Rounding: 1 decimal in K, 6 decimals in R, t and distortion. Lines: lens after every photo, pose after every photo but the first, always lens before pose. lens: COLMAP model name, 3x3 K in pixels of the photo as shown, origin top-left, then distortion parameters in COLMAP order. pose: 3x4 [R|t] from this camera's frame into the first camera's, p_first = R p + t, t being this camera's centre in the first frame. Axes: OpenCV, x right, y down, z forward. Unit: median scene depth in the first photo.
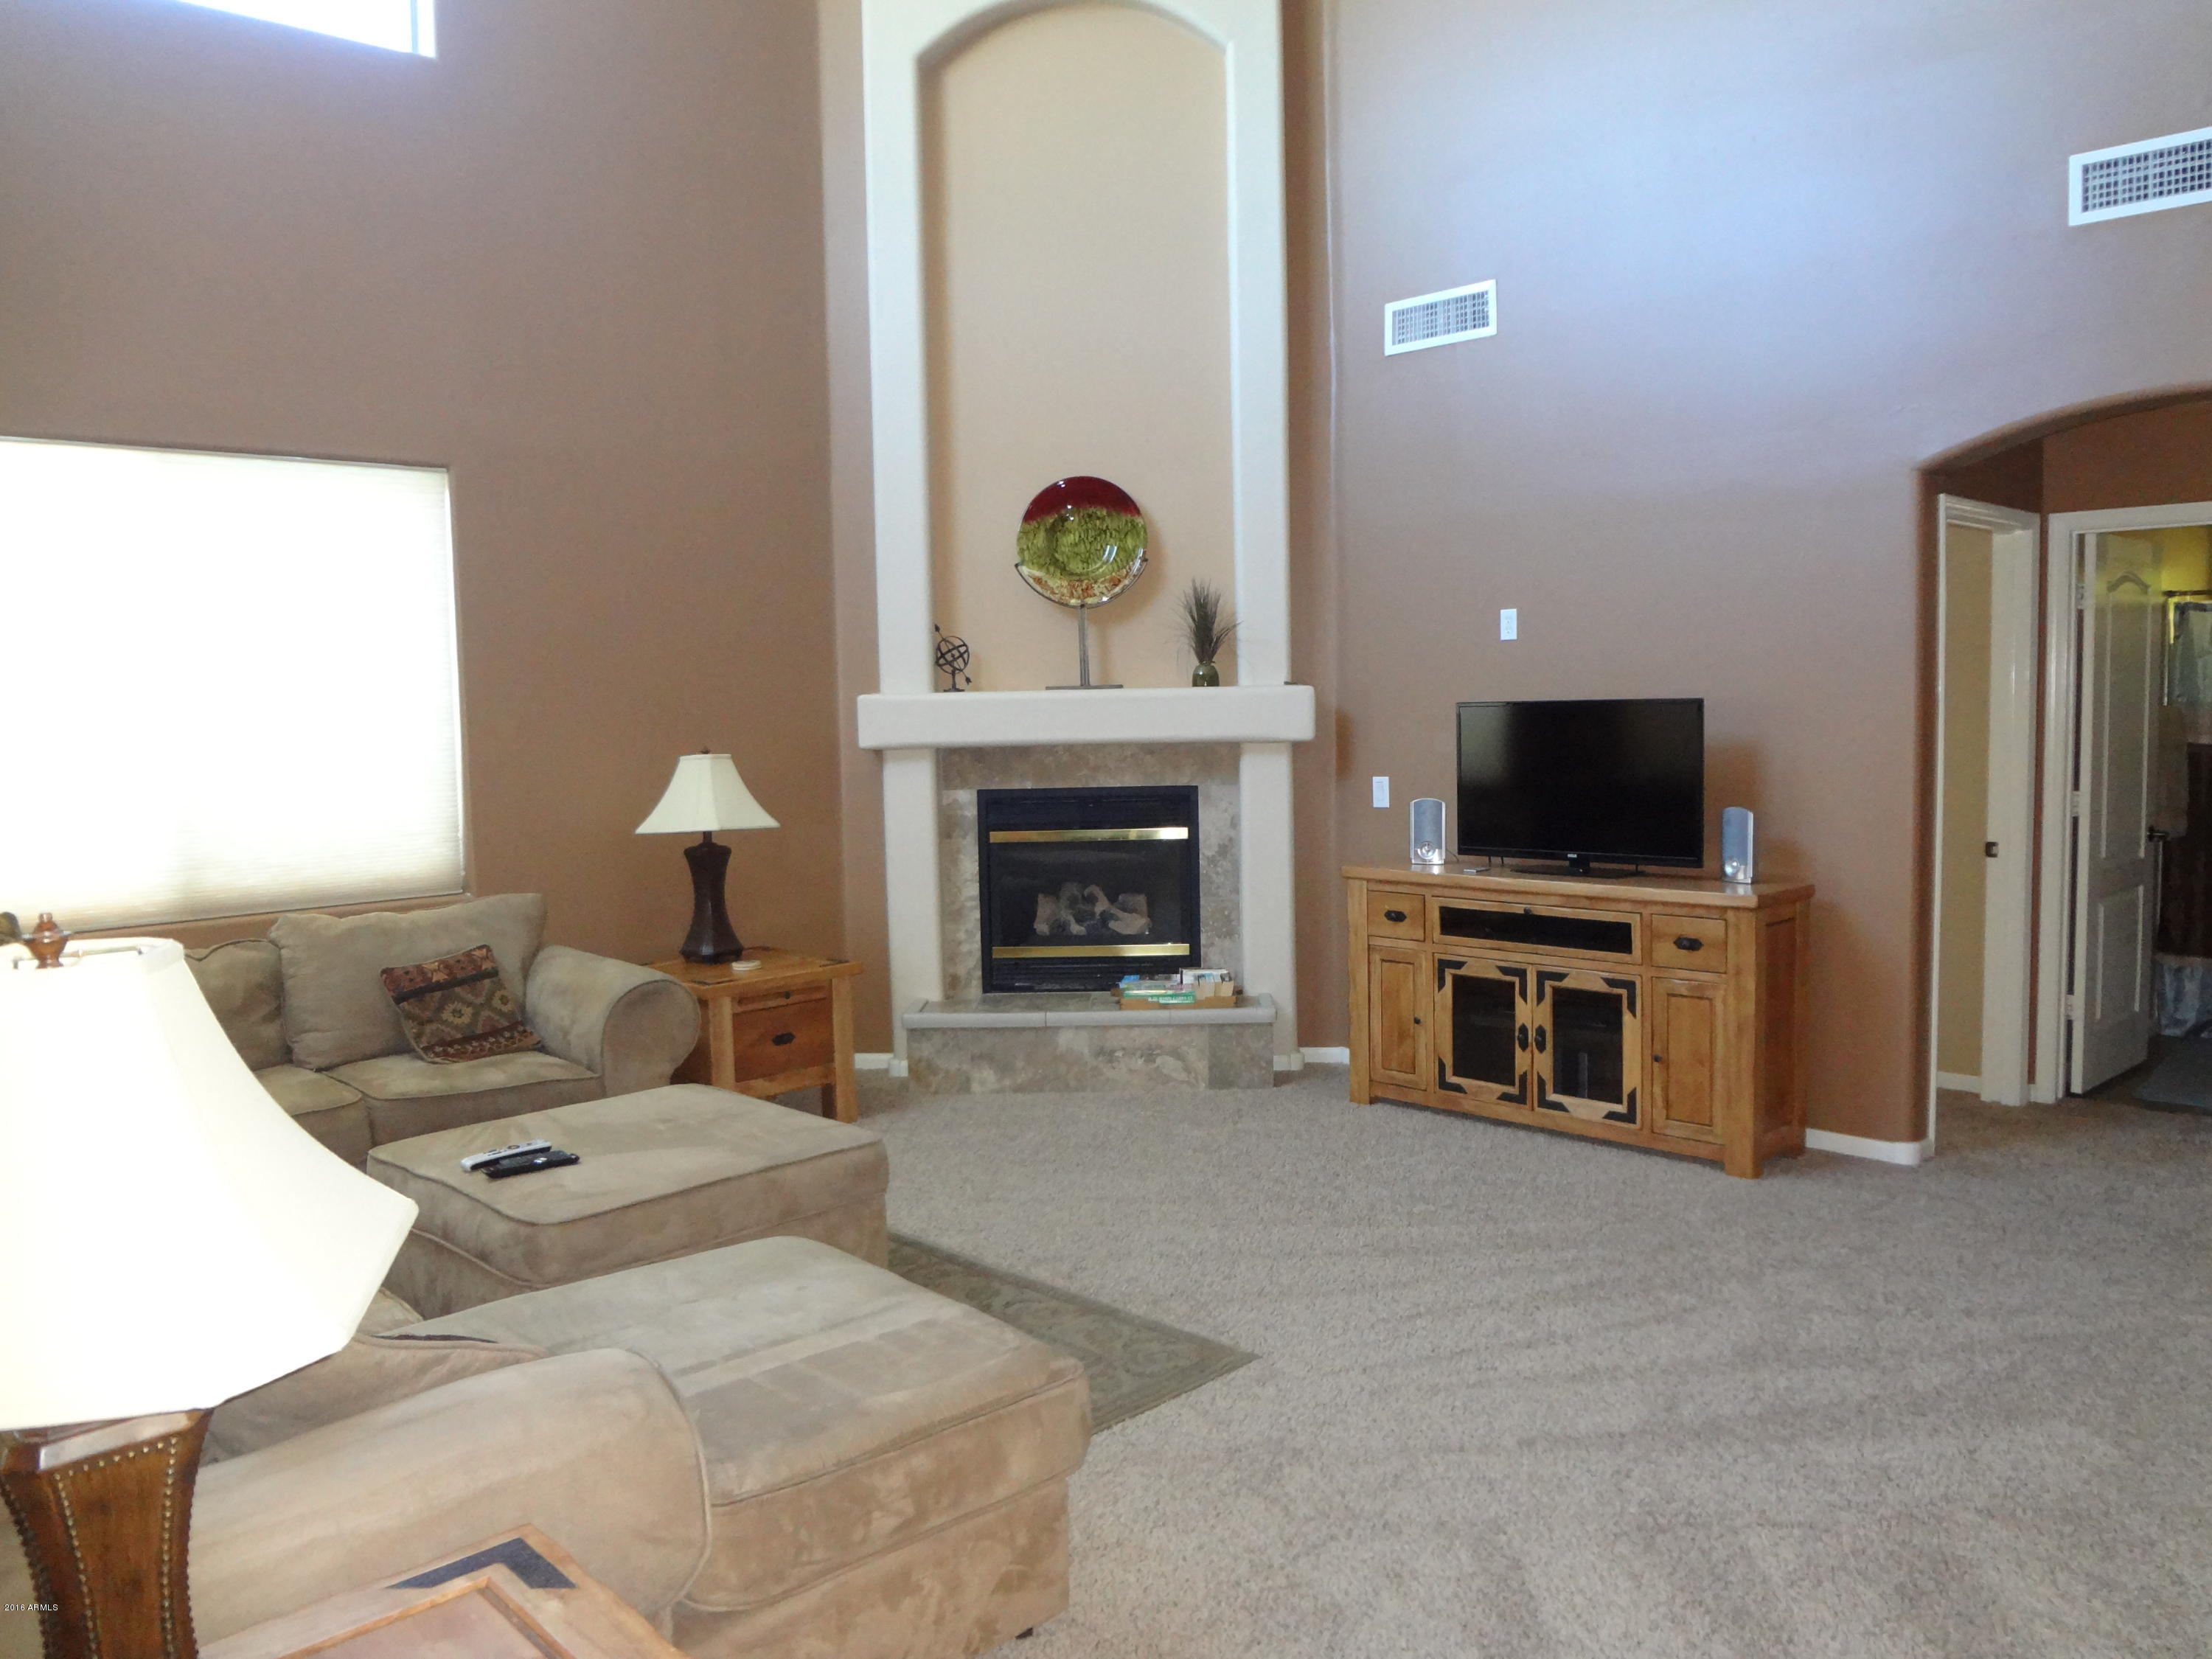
lens RADIAL K [[1647.9, 0, 1094.6], [0, 1647.9, 831.1], [0, 0, 1]] dist [-0.052600, -0.007493]
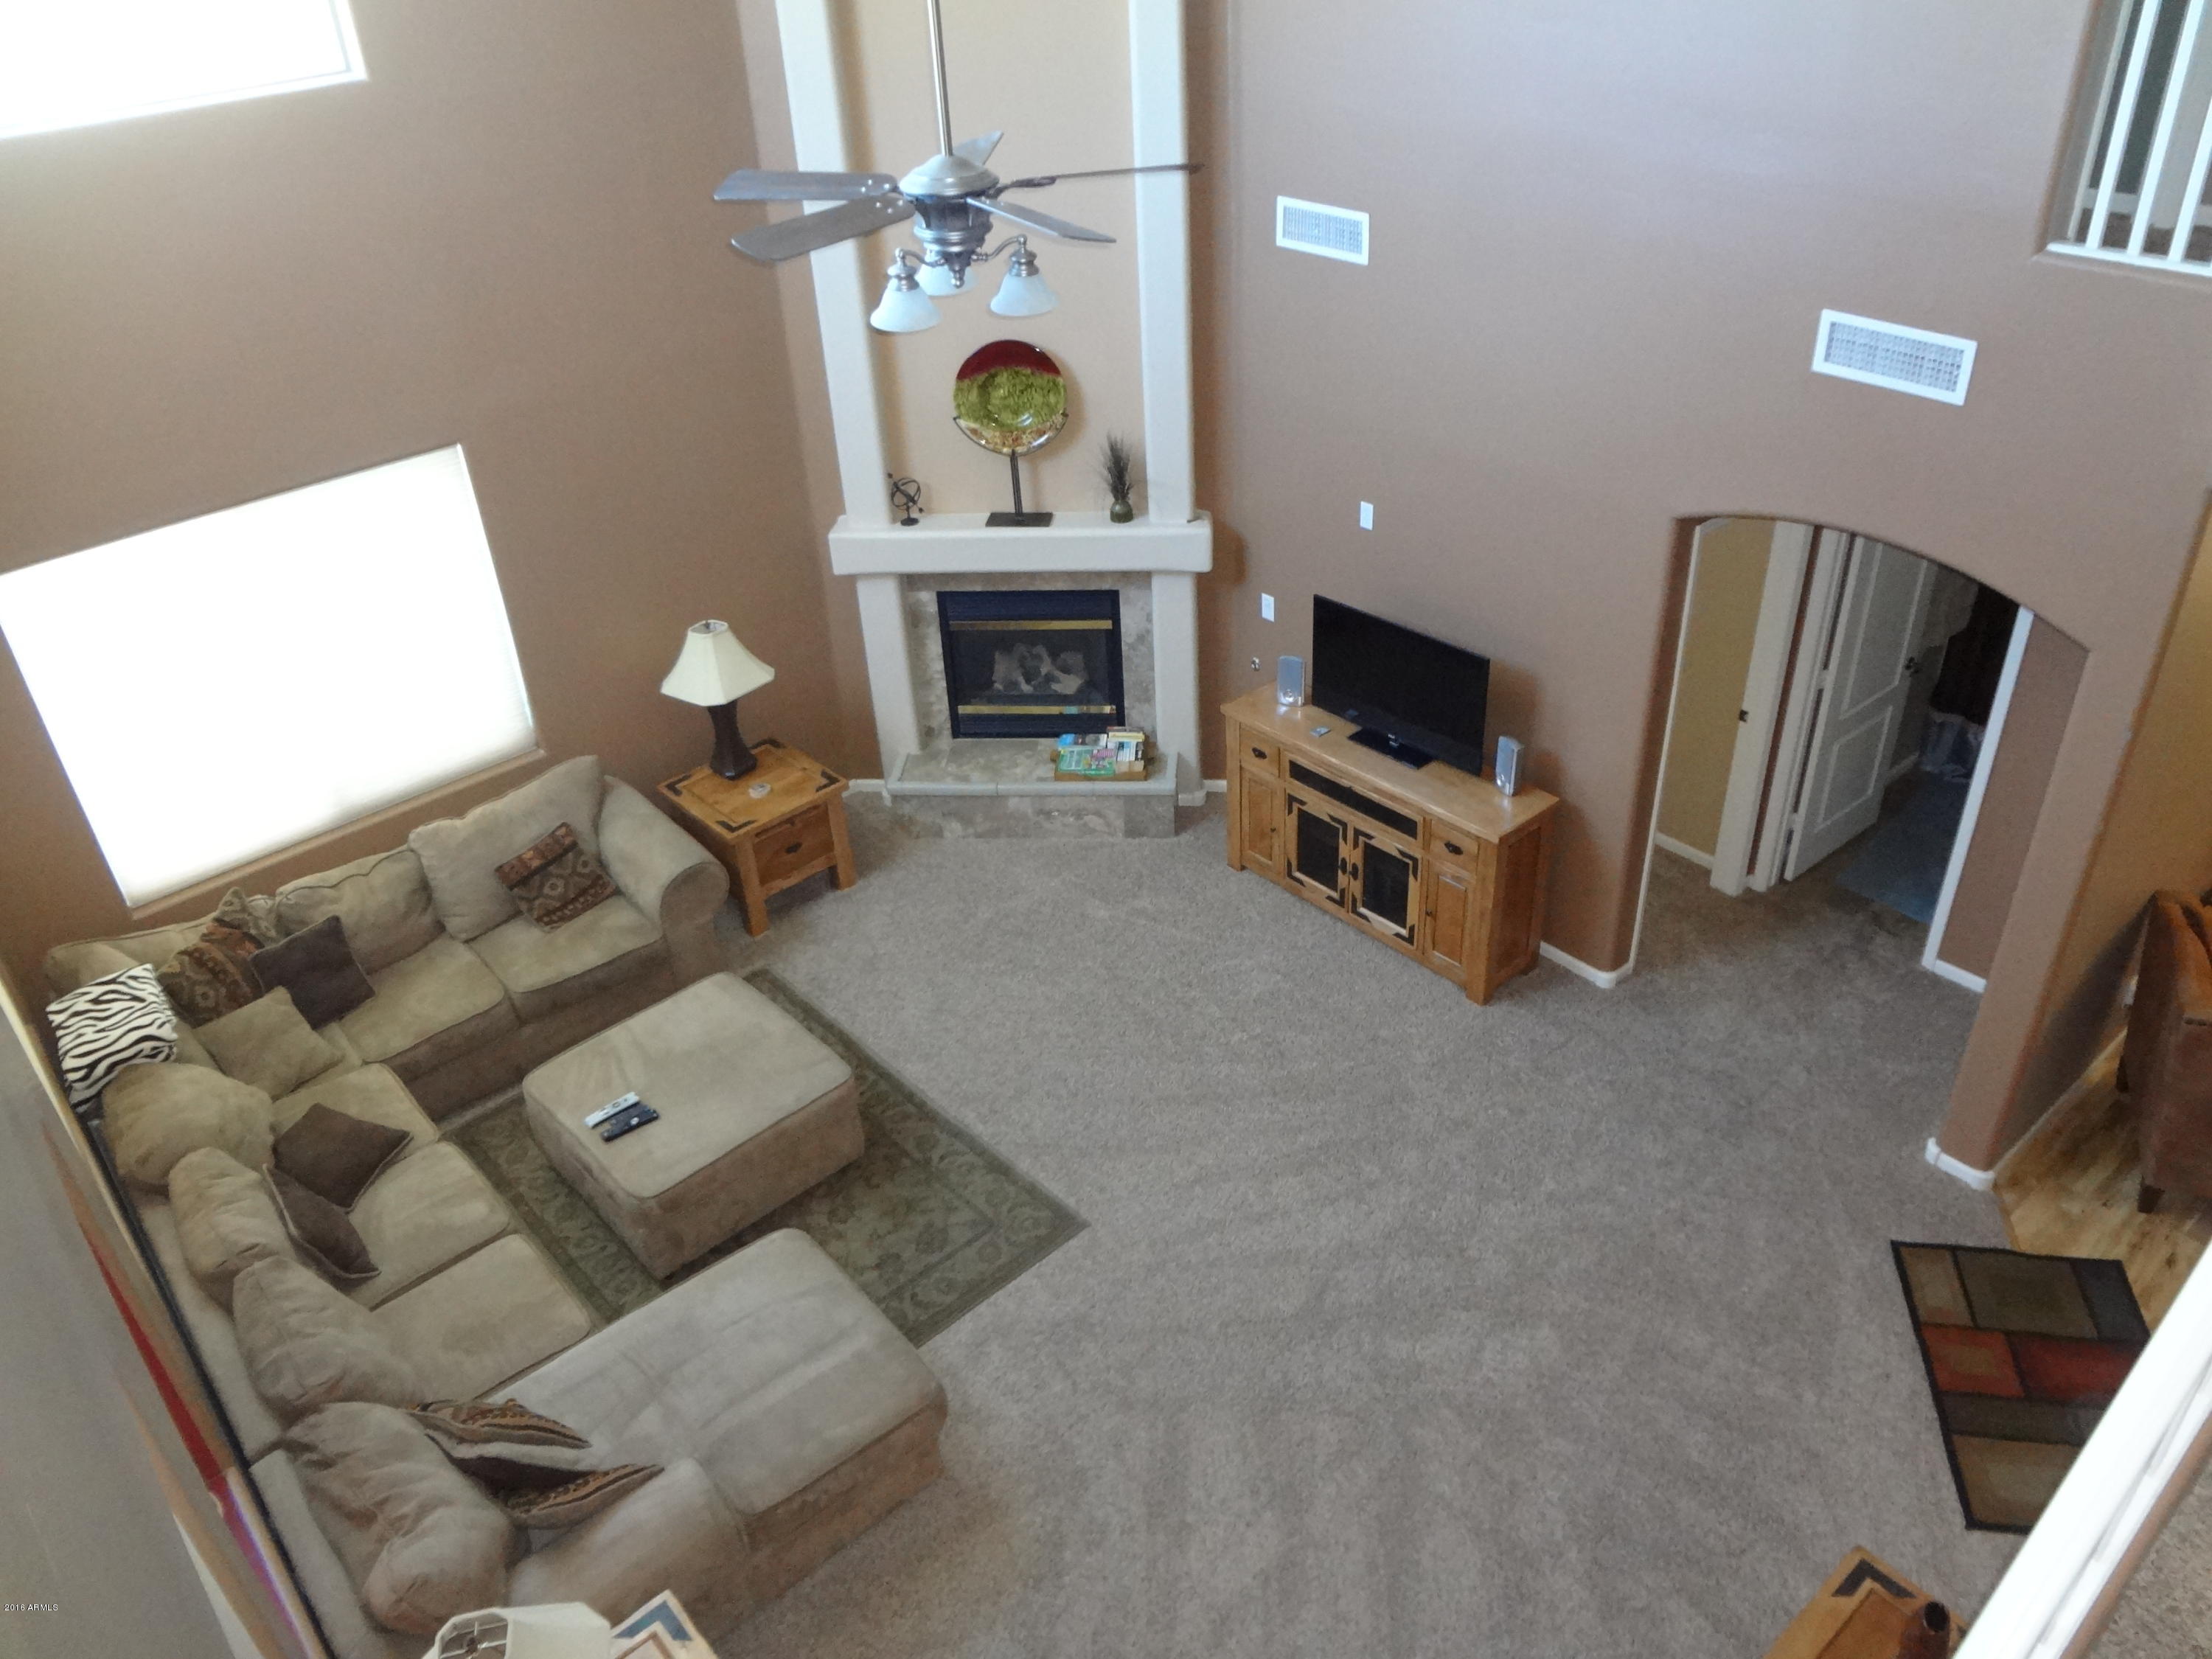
lens RADIAL K [[1647.9, 0, 1095.7], [0, 1647.9, 836.8], [0, 0, 1]] dist [-0.052600, -0.007493]
pose [[0.998770, -0.001071, -0.049566, 0.116590], [0.024947, 0.874831, 0.483785, -0.498231], [0.042843, -0.484426, 0.873782, -0.146579]]
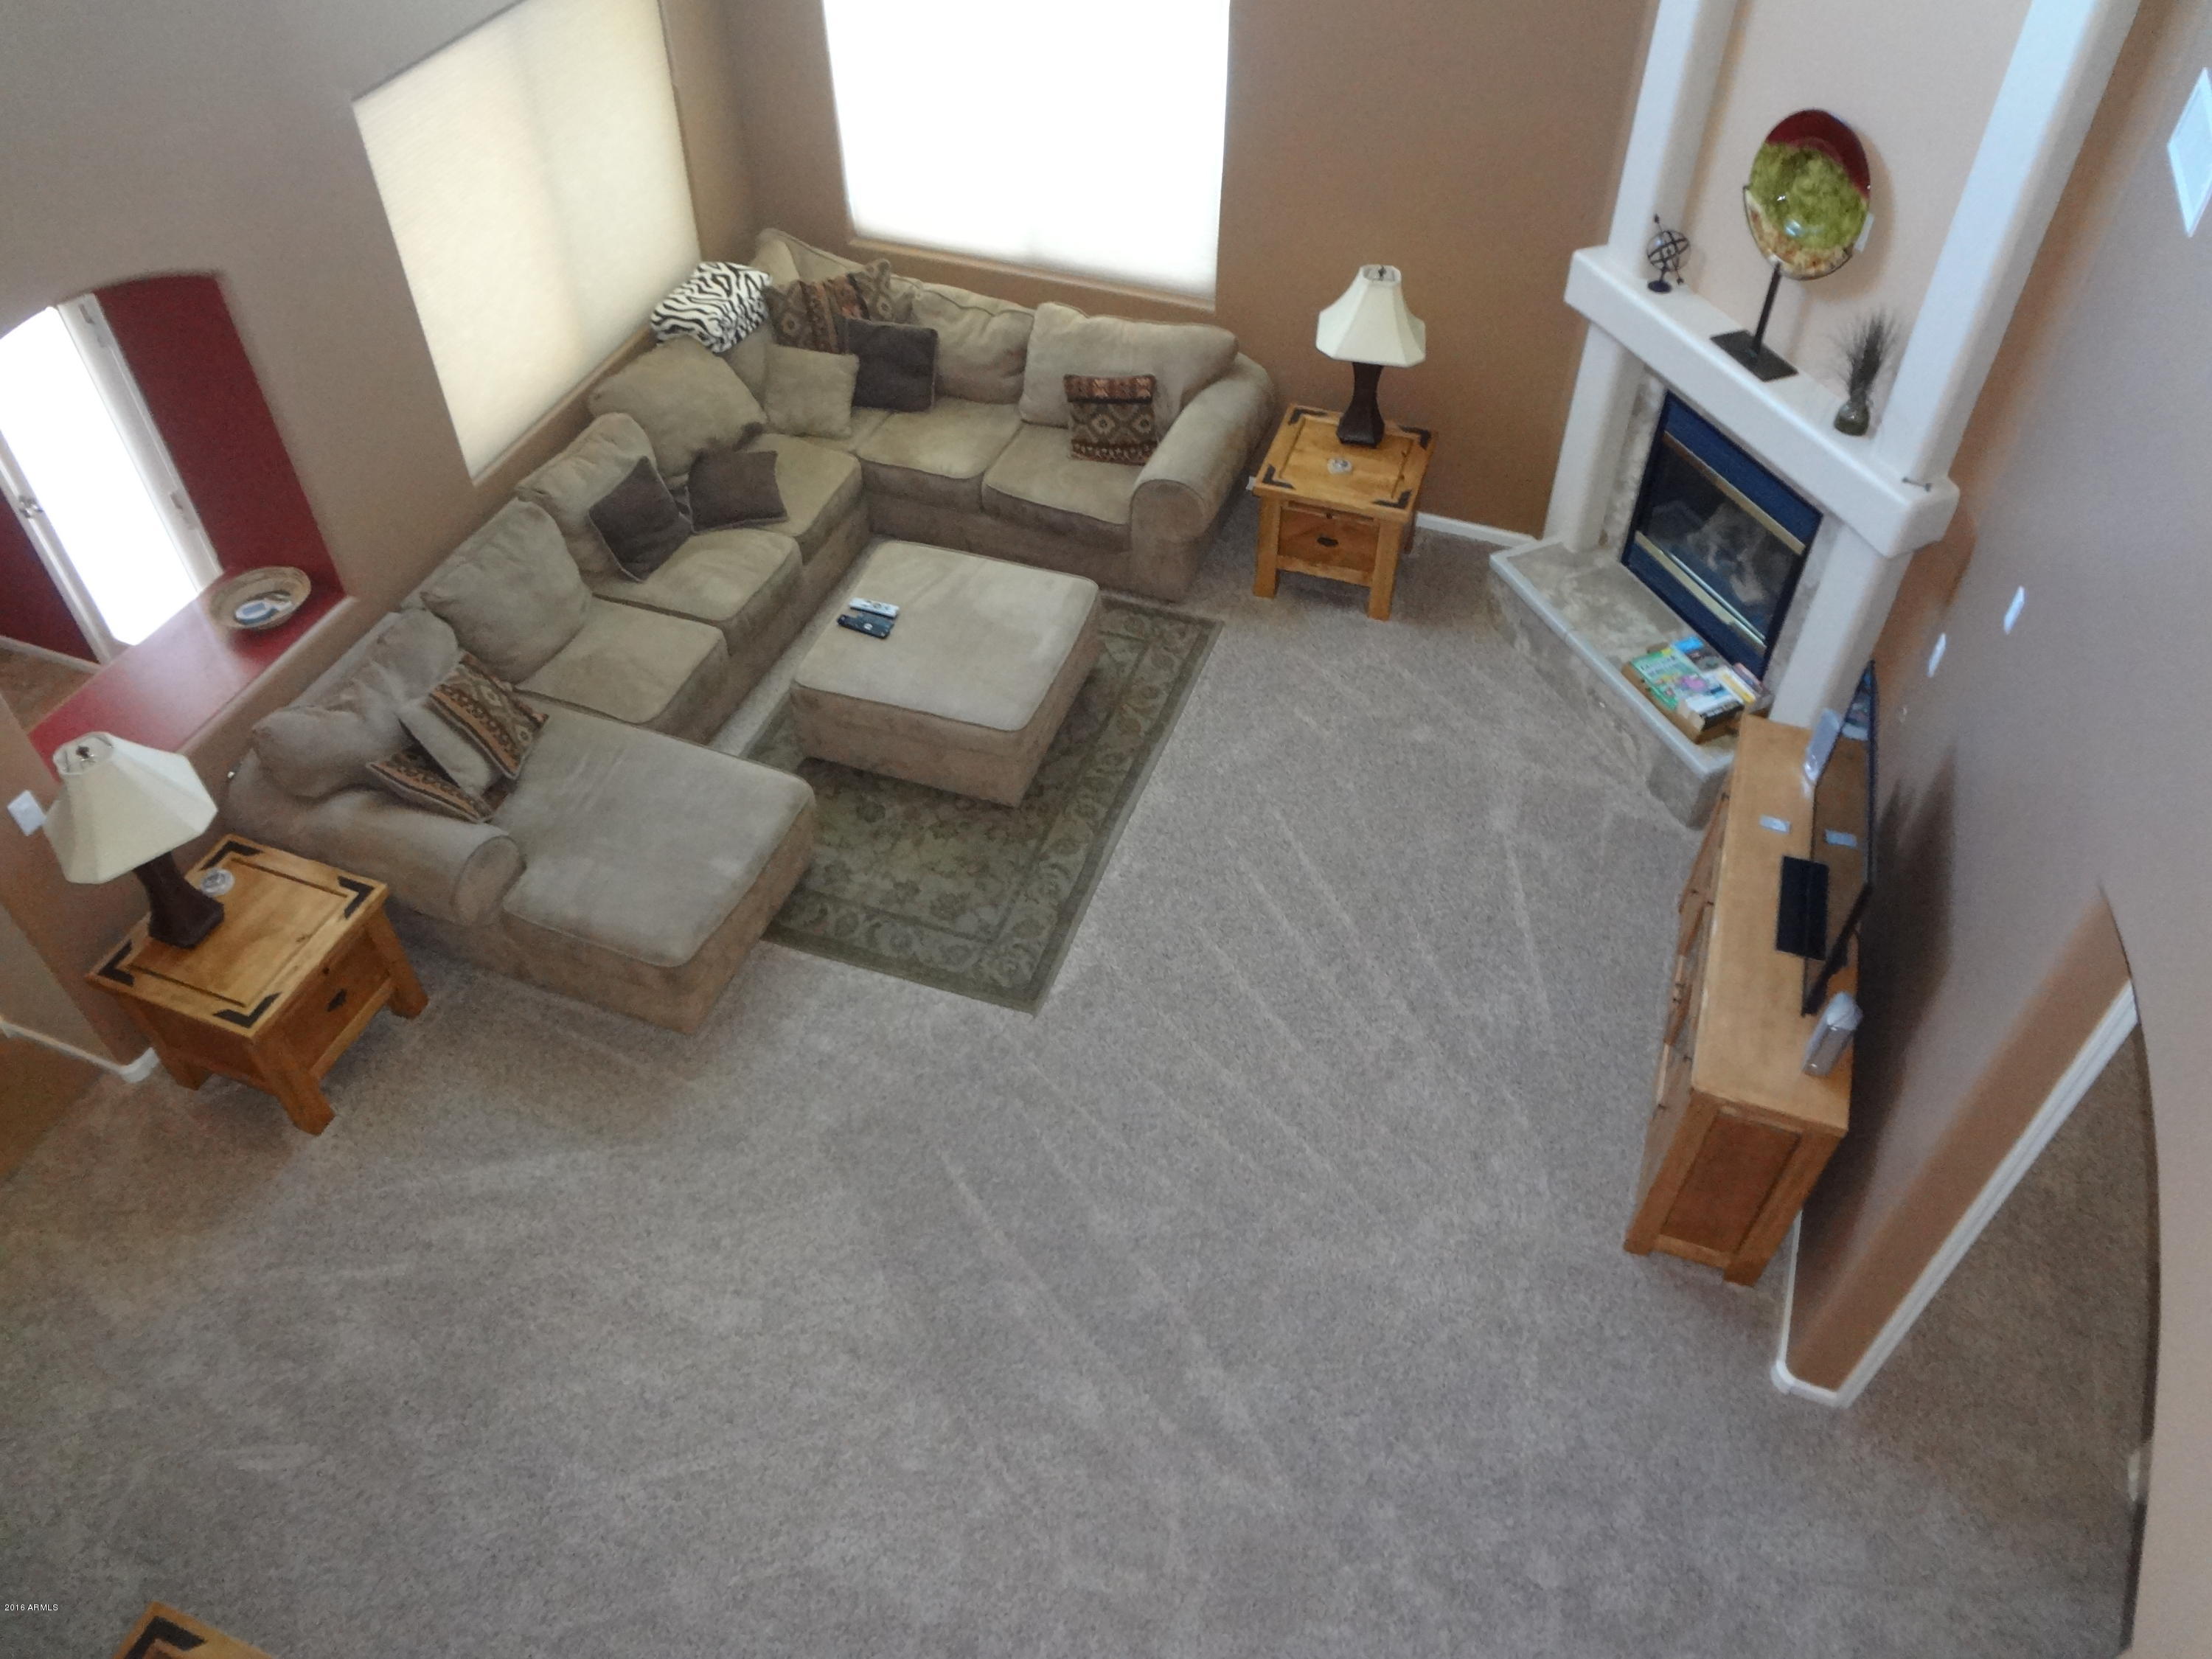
lens RADIAL K [[1647.9, 0, 1109.0], [0, 1647.9, 835.3], [0, 0, 1]] dist [-0.052600, -0.007493]
pose [[0.448508, 0.664795, -0.597401, 0.571871], [-0.080573, 0.695752, 0.713749, -0.542120], [0.890140, -0.271988, 0.365615, 0.343114]]
